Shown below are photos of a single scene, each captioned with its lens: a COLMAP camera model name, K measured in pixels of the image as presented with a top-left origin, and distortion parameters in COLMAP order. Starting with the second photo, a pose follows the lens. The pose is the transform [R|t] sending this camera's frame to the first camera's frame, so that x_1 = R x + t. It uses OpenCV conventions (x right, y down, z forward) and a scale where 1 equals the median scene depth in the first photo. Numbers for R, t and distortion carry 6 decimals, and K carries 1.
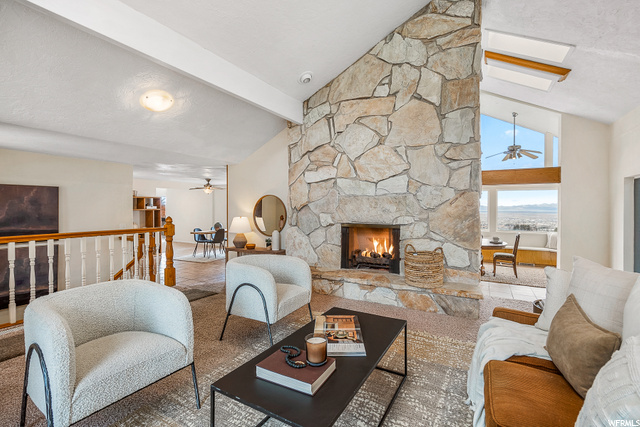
lens RADIAL K [[298.3, 0, 321.8], [0, 298.3, 211.6], [0, 0, 1]] dist [0.000352, -0.000011]
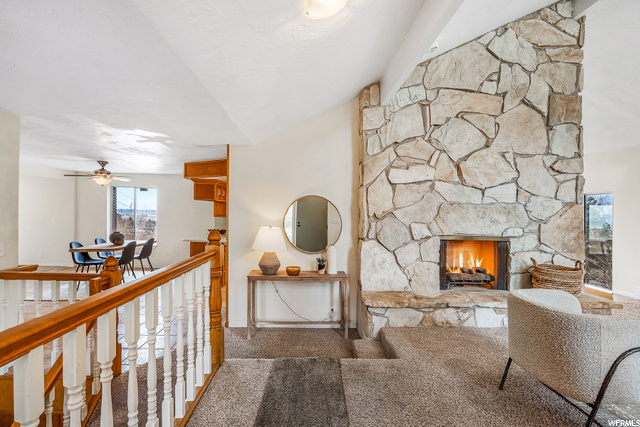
lens RADIAL K [[298.3, 0, 319.7], [0, 298.3, 215.3], [0, 0, 1]] dist [0.000352, -0.000011]
pose [[0.846205, 0.014401, 0.532662, -0.709100], [-0.016704, 0.999860, -0.000495, -0.012284], [-0.532595, -0.008479, 0.846328, 0.517439]]
